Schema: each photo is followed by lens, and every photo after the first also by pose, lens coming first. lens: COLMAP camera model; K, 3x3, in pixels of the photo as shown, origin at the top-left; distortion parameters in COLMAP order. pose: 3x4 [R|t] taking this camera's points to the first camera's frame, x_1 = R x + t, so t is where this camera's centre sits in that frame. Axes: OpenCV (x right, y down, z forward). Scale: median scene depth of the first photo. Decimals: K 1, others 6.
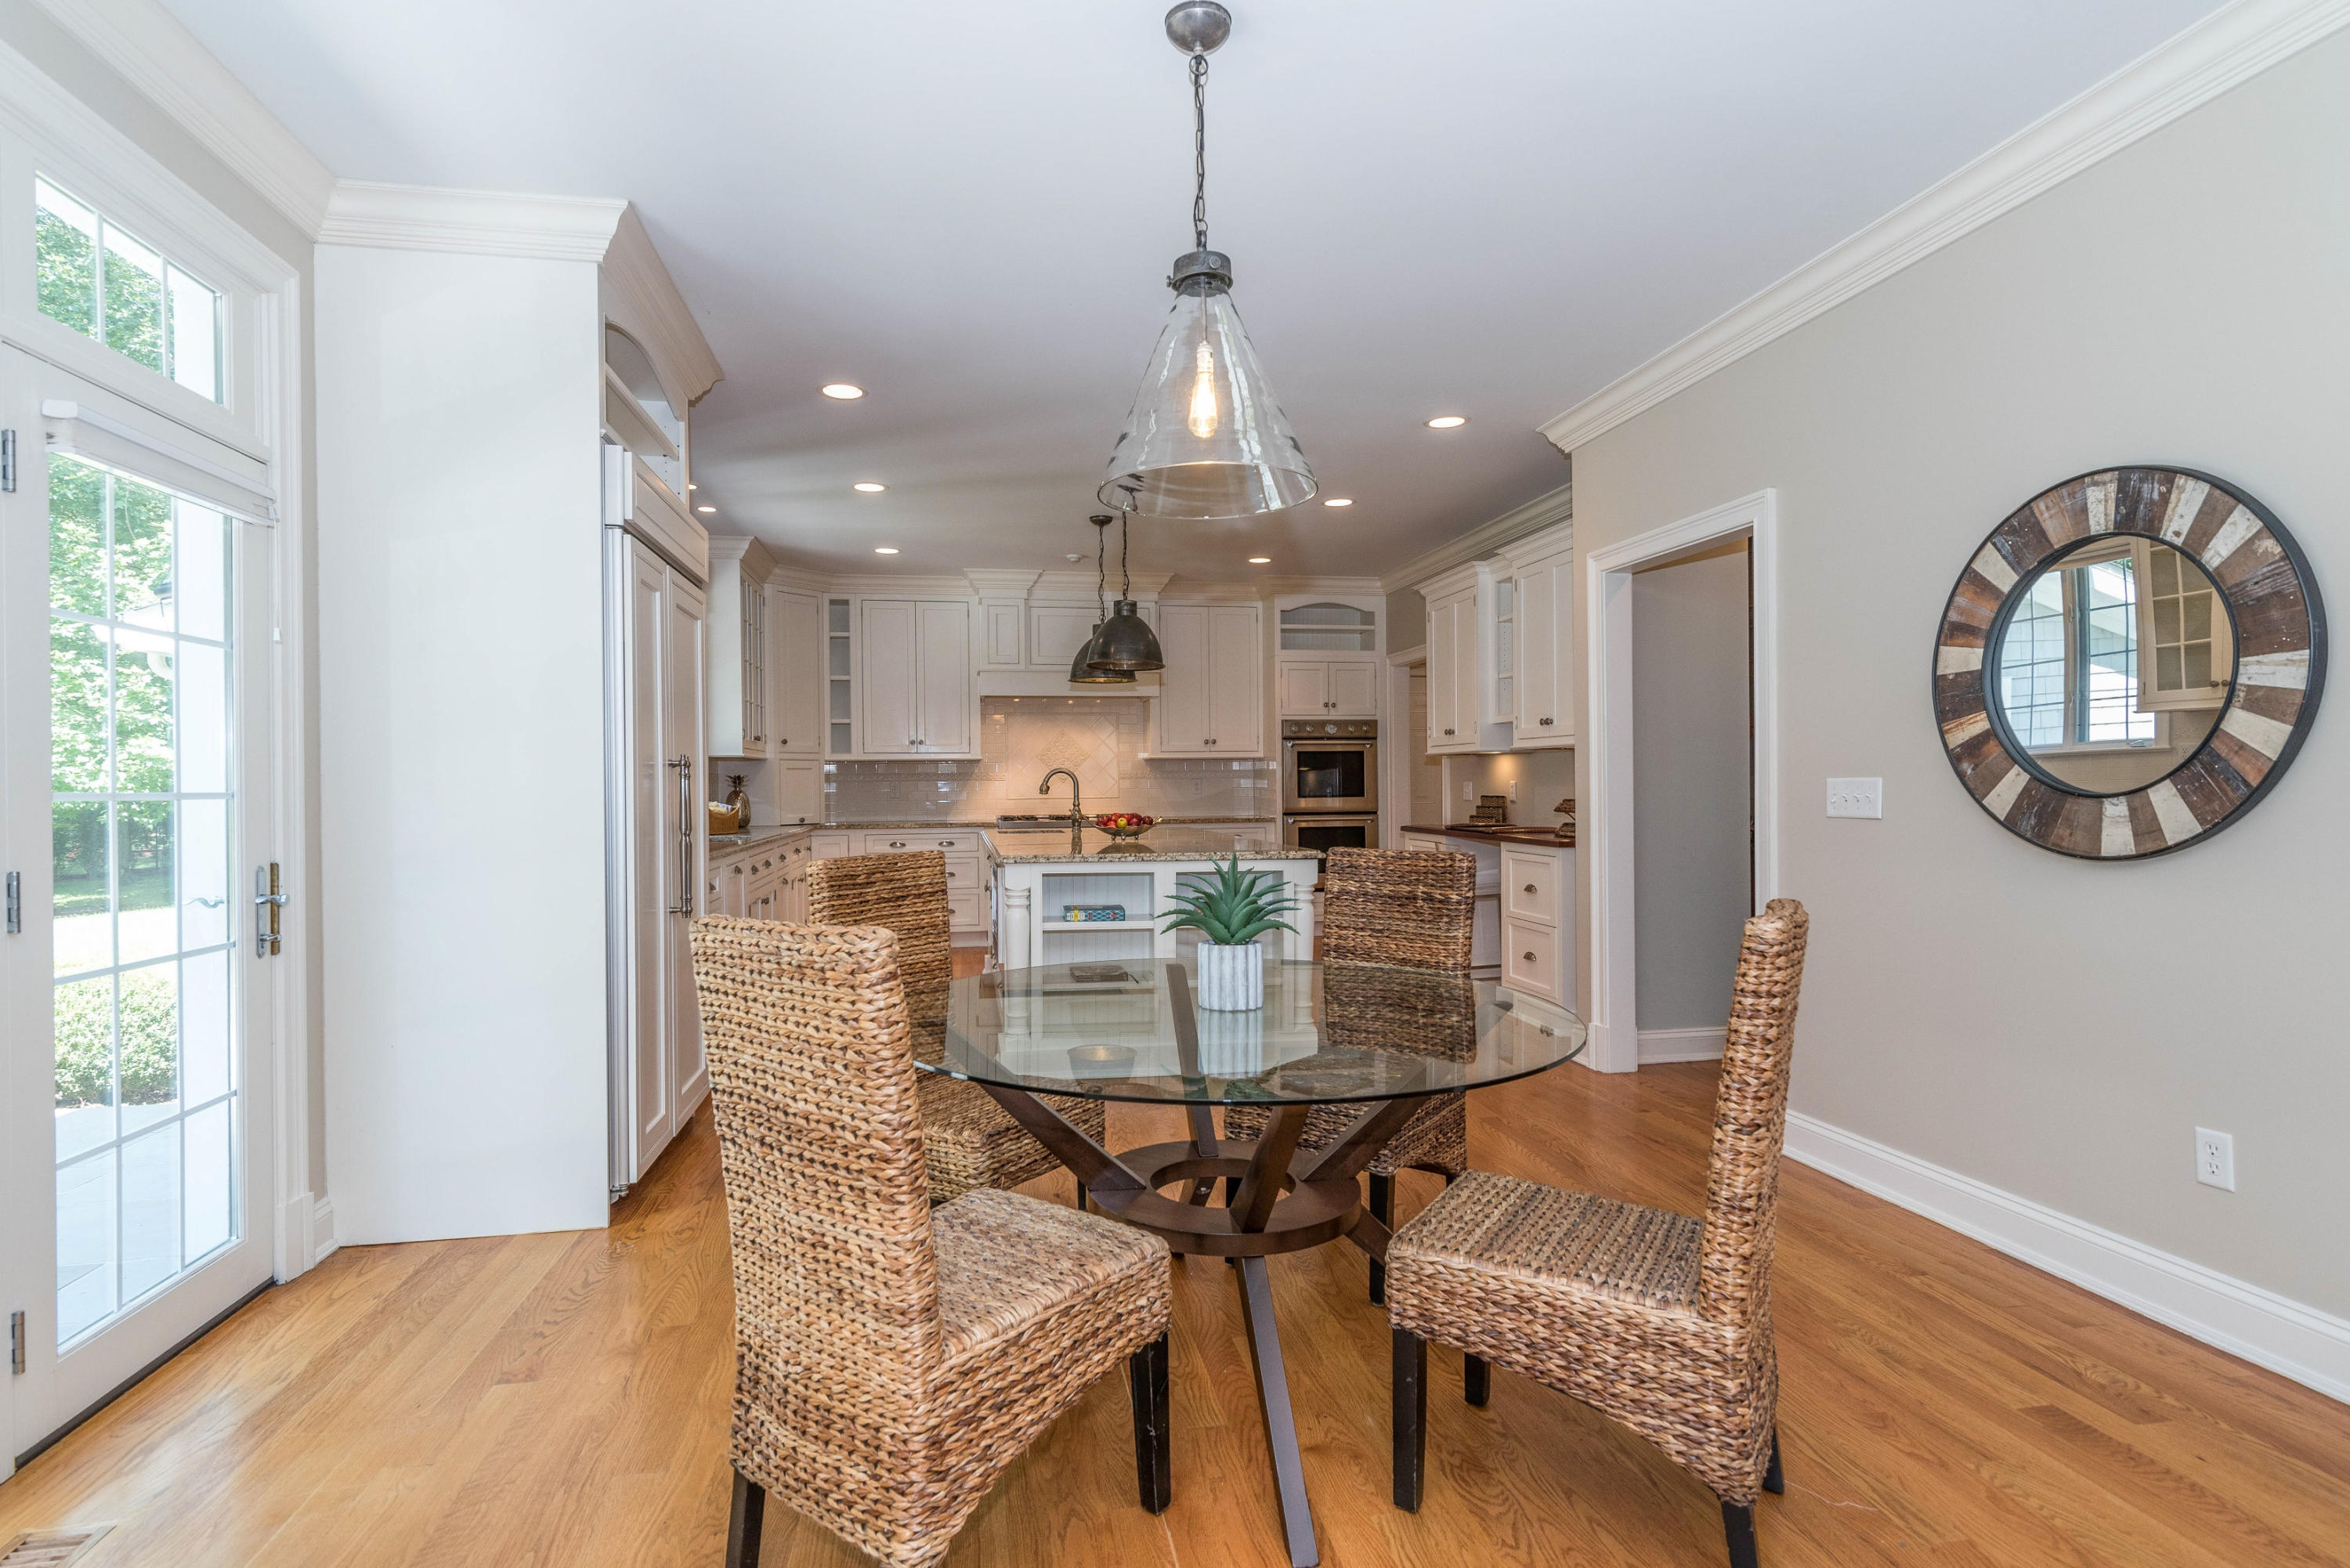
lens RADIAL K [[1122.4, 0, 1177.0], [0, 1122.4, 789.2], [0, 0, 1]] dist [0.001081, -0.000448]
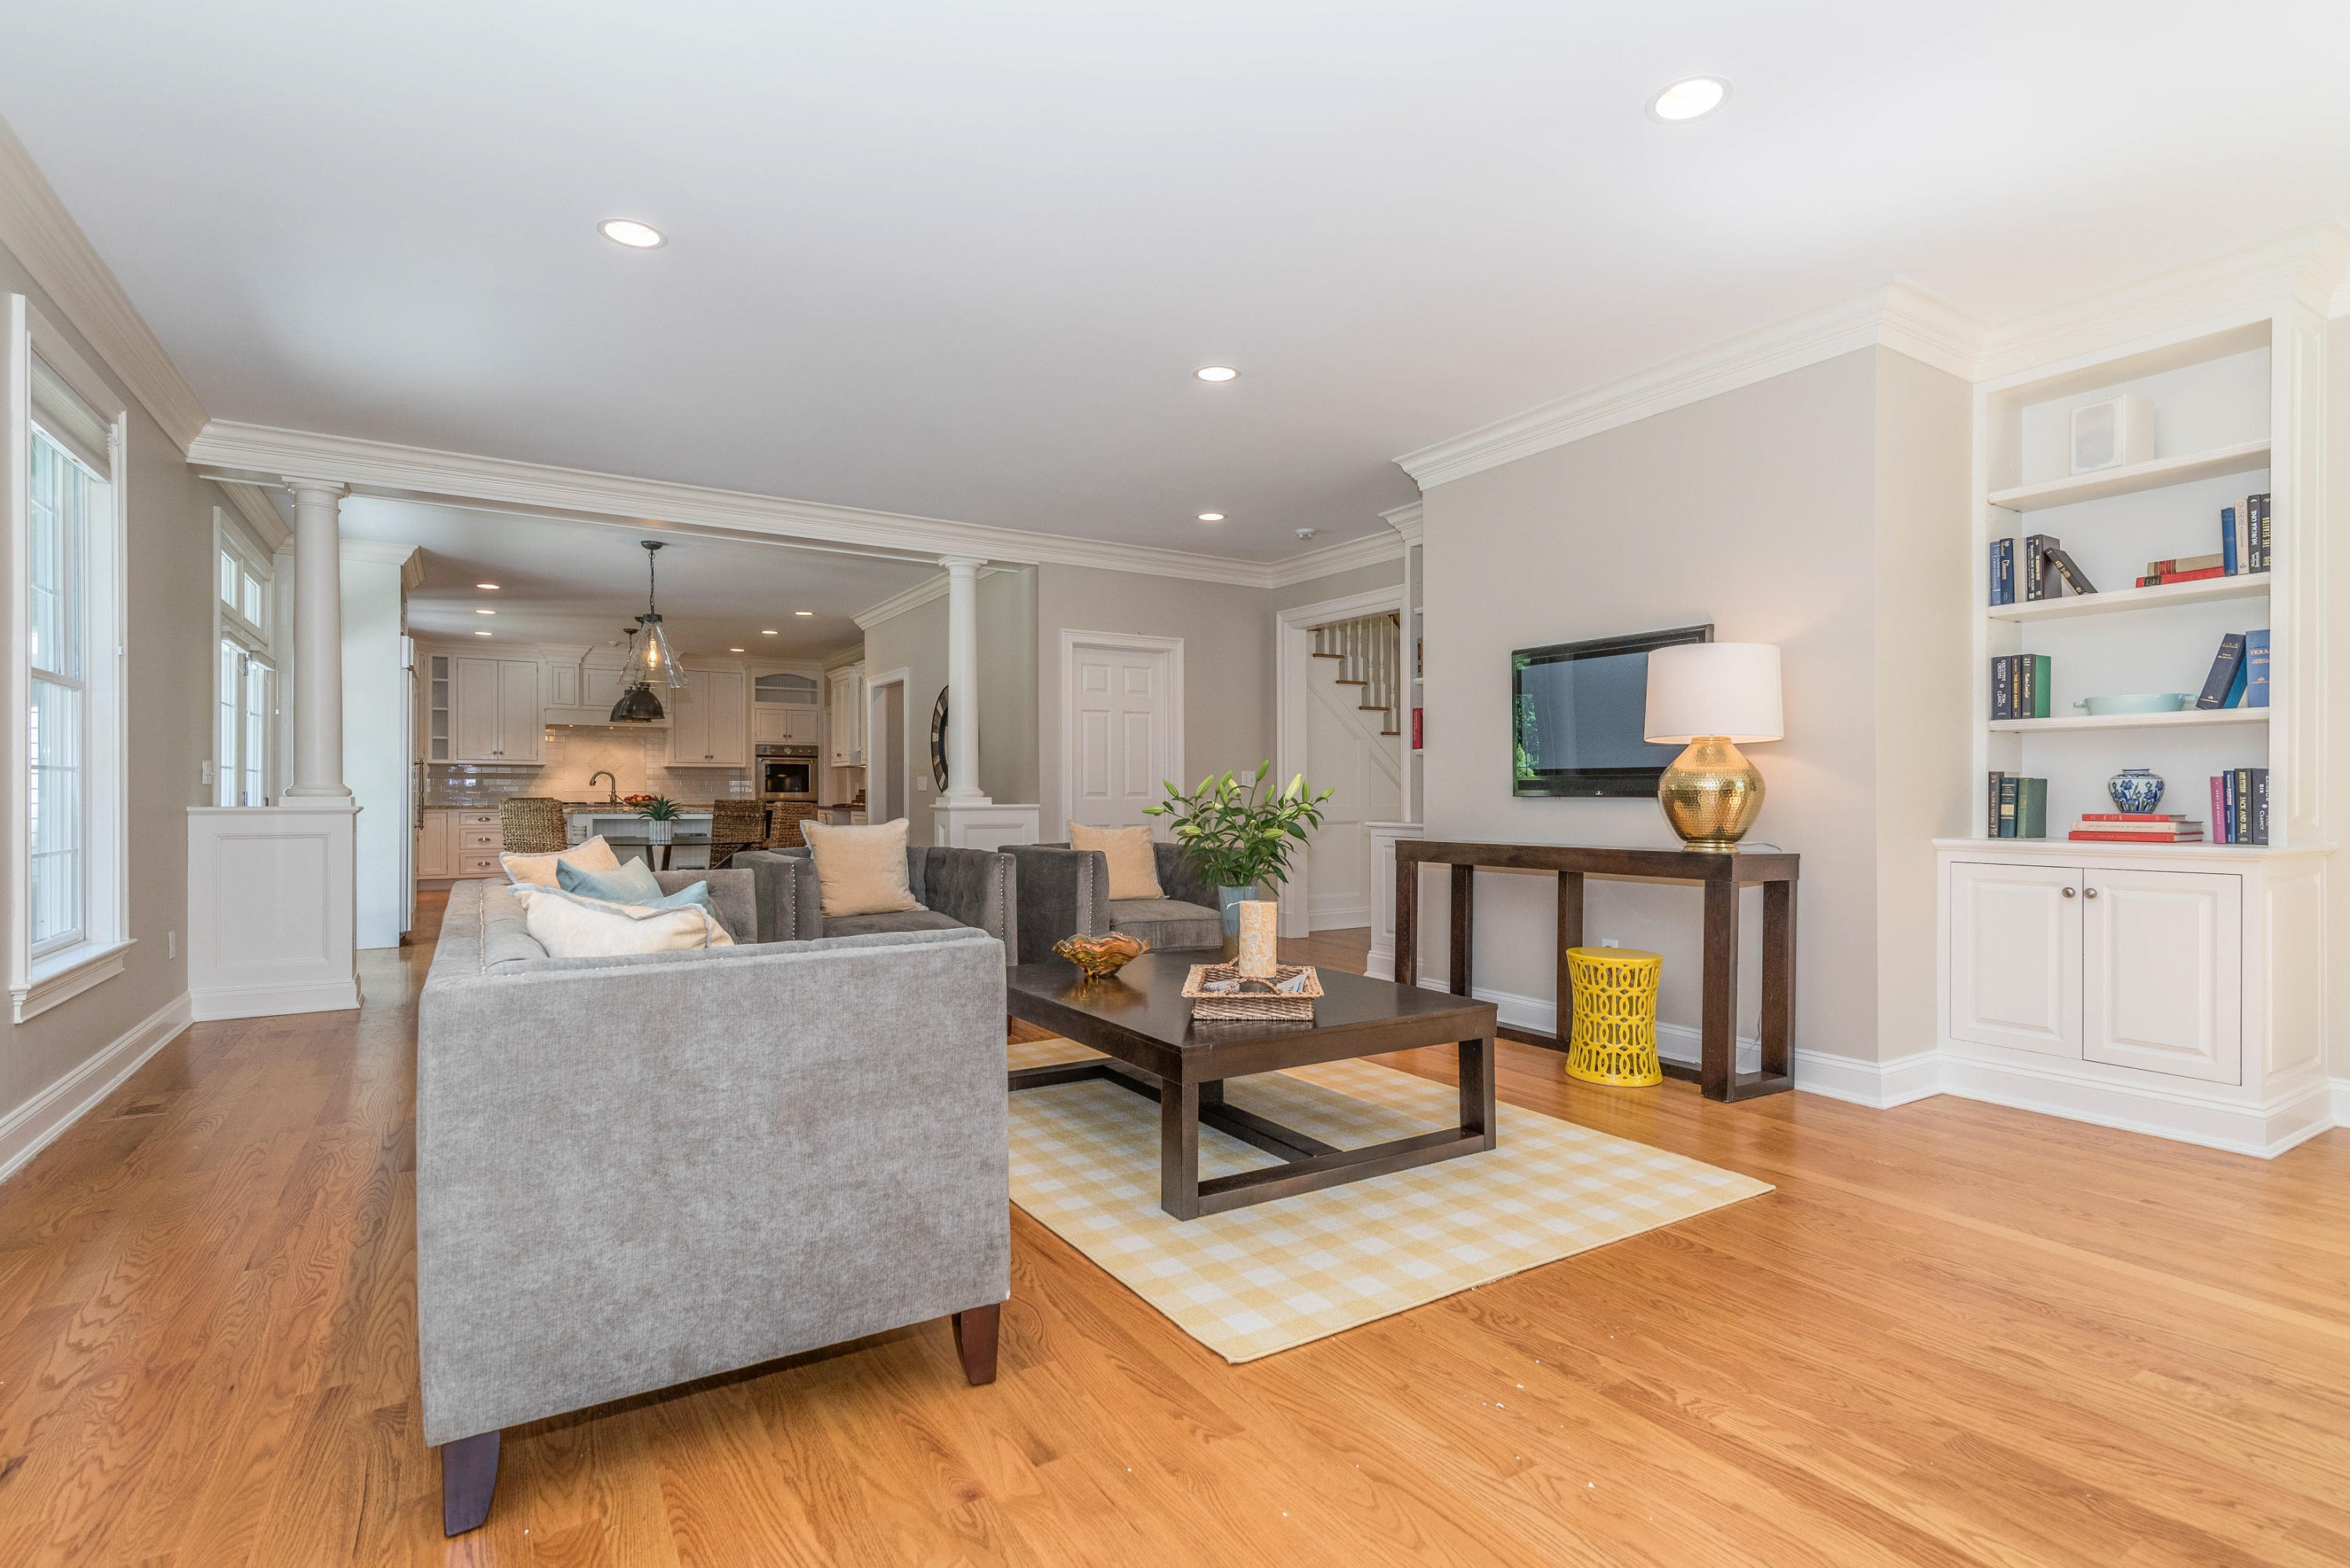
lens RADIAL K [[1104.2, 0, 1173.0], [0, 1104.2, 796.0], [0, 0, 1]] dist [-0.001026, -0.000655]
pose [[0.931339, 0.009402, 0.364032, 0.077371], [-0.006115, 0.999929, -0.010182, 0.026620], [-0.364102, 0.007257, 0.931331, -0.737685]]
